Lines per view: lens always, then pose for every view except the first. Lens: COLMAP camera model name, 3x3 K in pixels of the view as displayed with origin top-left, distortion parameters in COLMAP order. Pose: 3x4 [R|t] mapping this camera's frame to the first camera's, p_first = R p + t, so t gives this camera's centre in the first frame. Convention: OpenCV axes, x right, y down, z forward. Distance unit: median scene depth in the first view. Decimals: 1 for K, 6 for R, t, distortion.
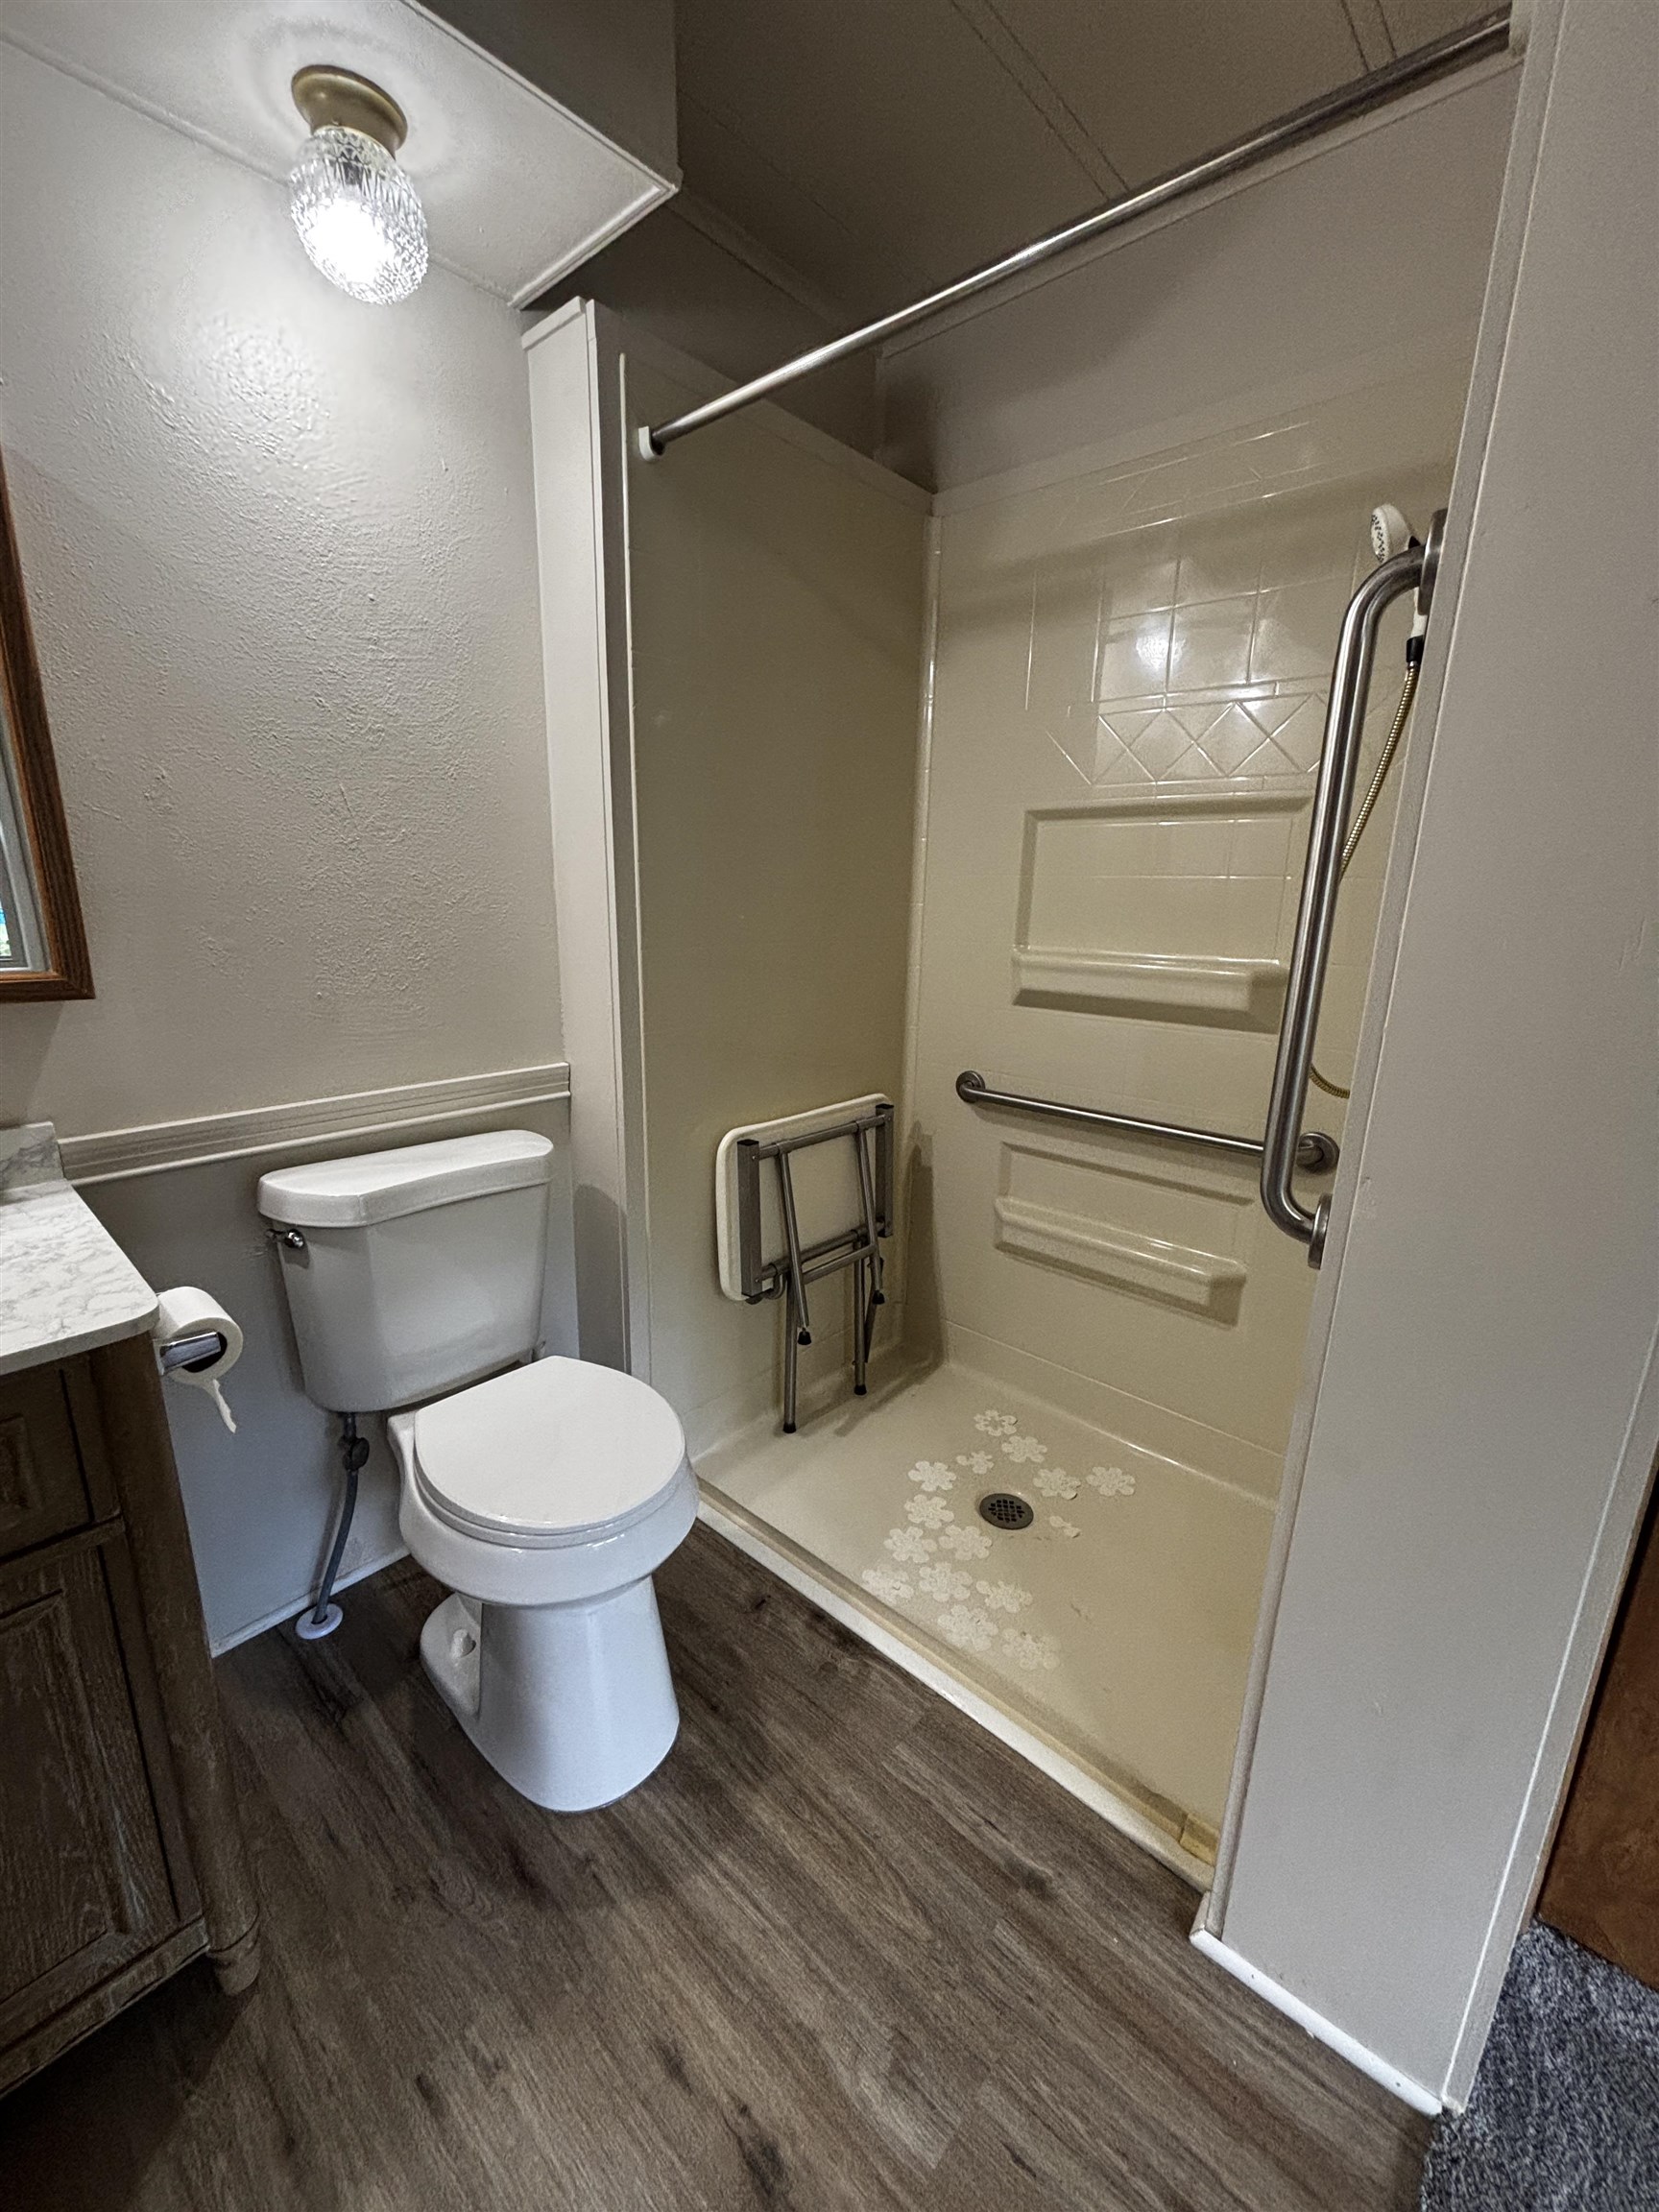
lens RADIAL K [[883.7, 0, 831.2], [0, 883.7, 1098.6], [0, 0, 1]] dist [-0.001371, -0.000043]
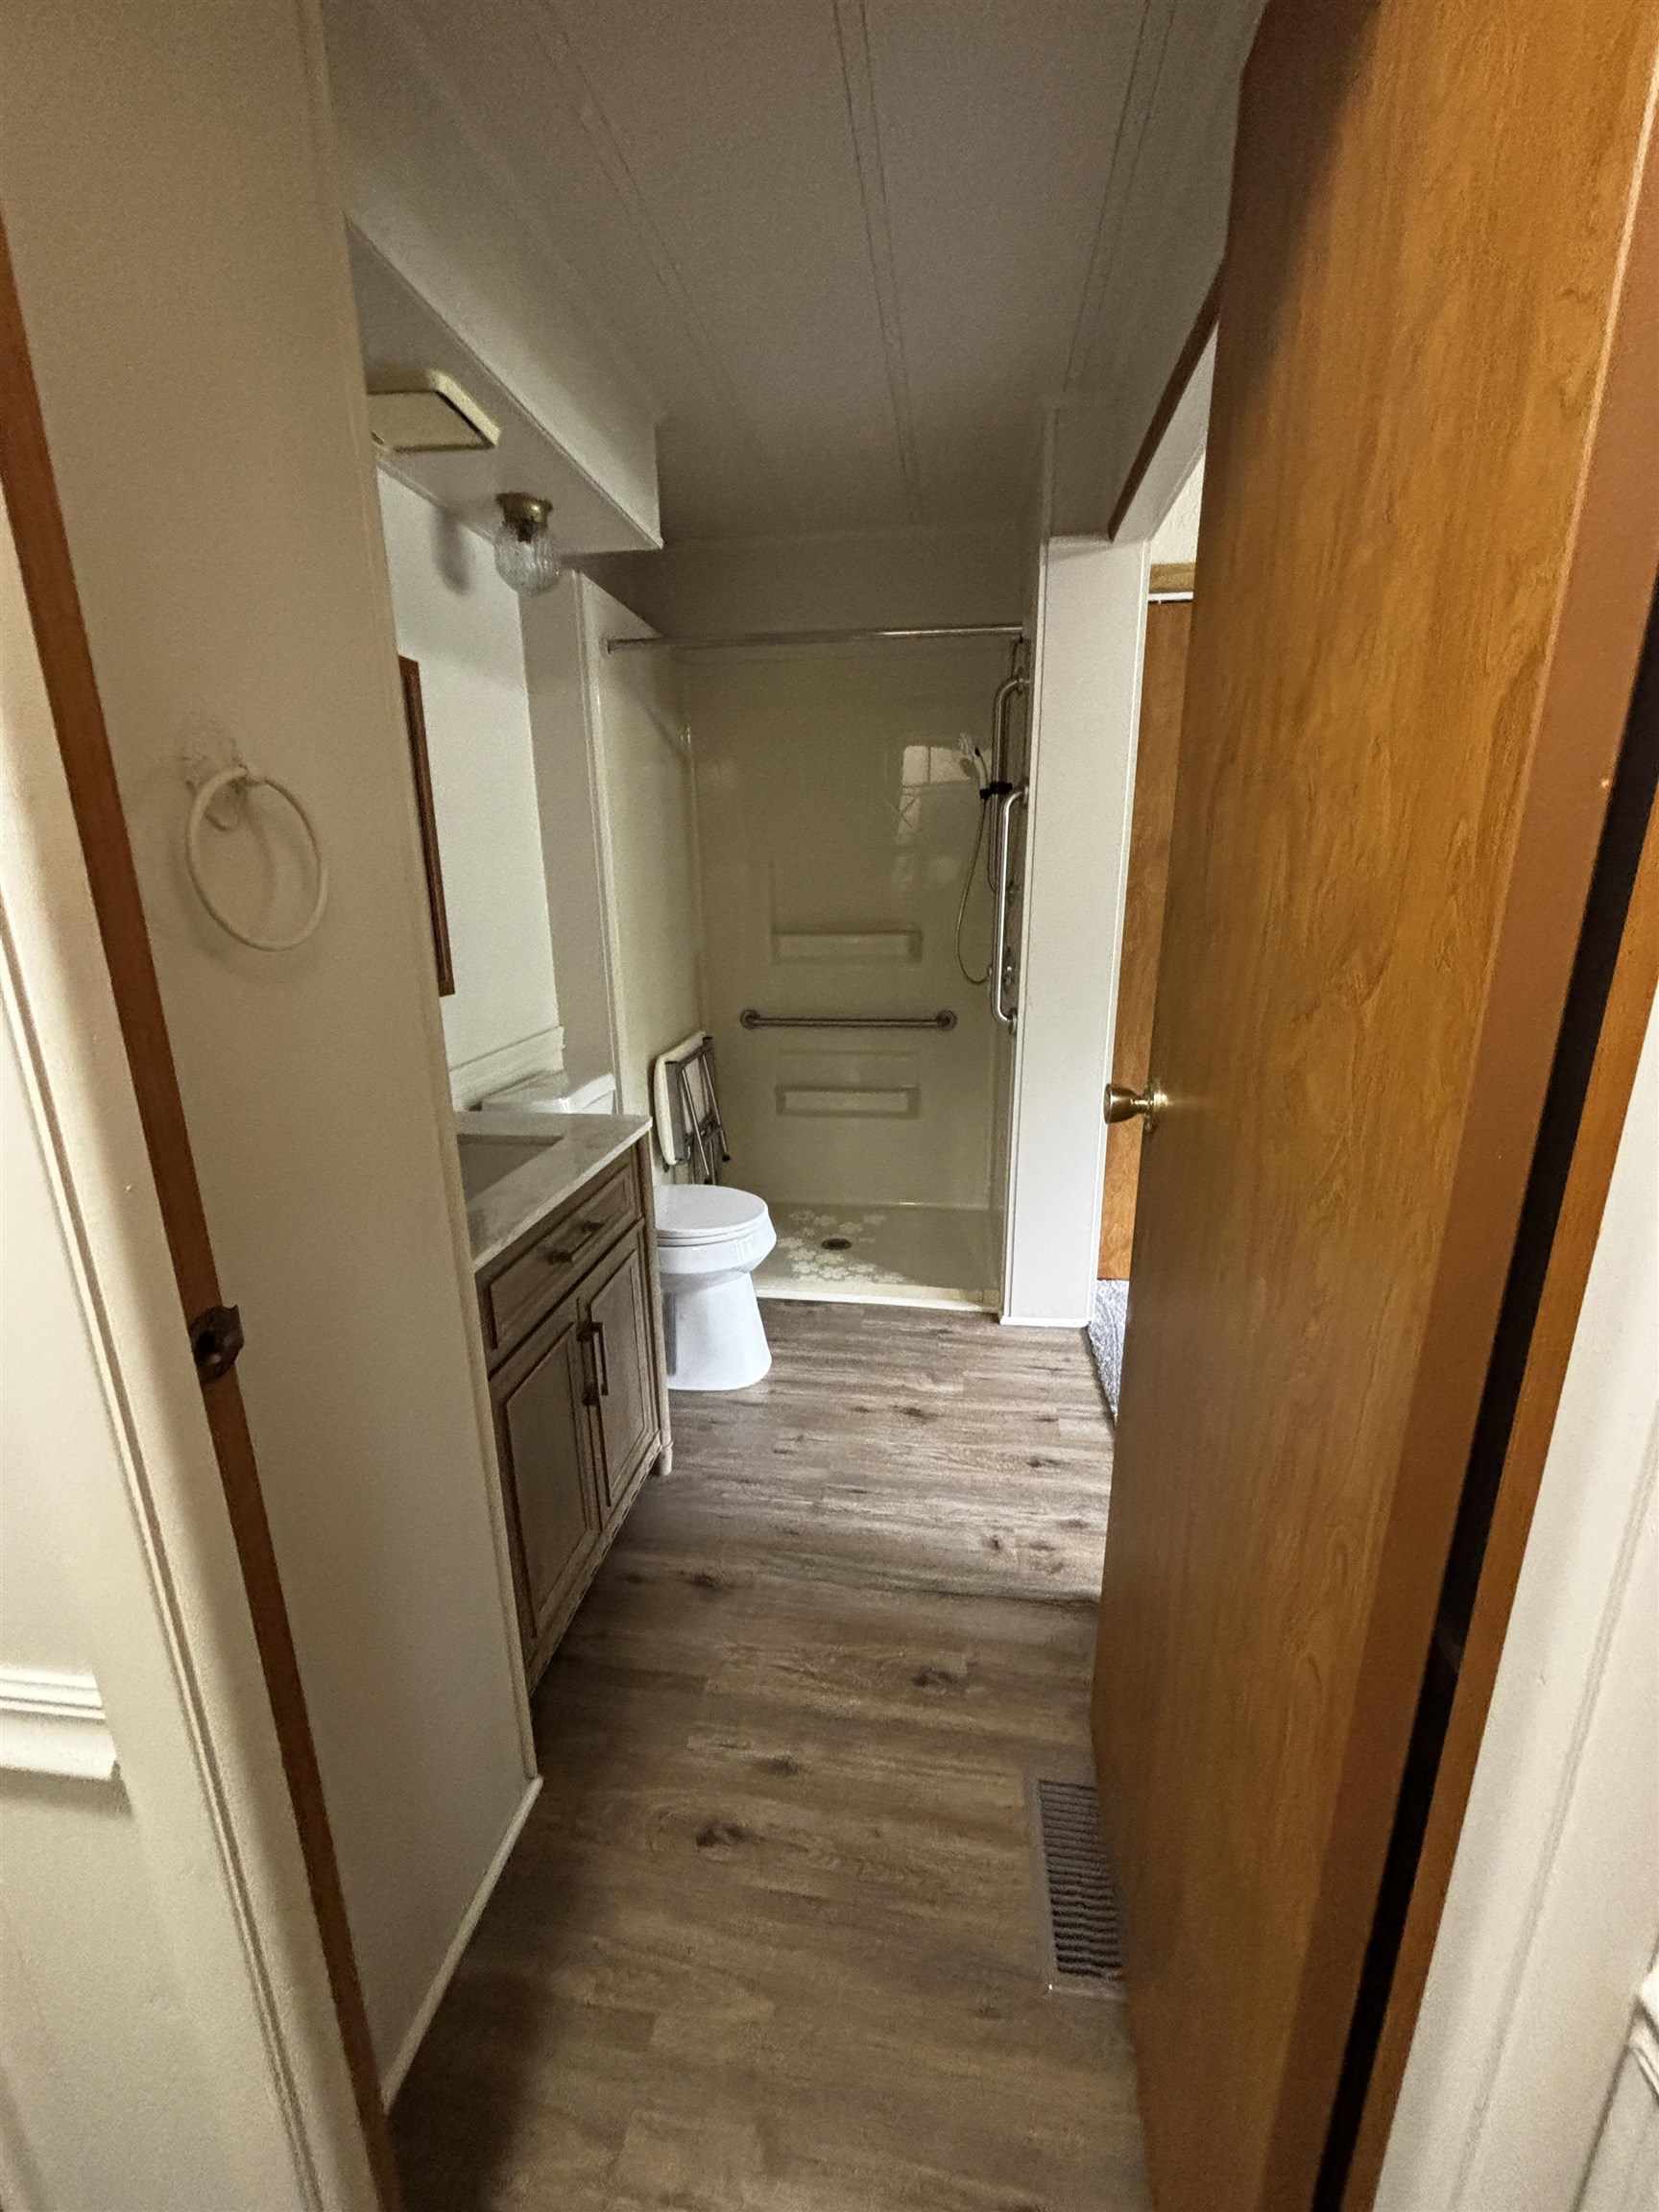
lens RADIAL K [[883.7, 0, 825.7], [0, 883.7, 1104.5], [0, 0, 1]] dist [-0.001371, -0.000043]
pose [[0.828246, -0.186541, 0.528404, -1.116847], [0.180600, 0.981510, 0.063419, 0.118277], [-0.530464, 0.042903, 0.846621, -0.794410]]
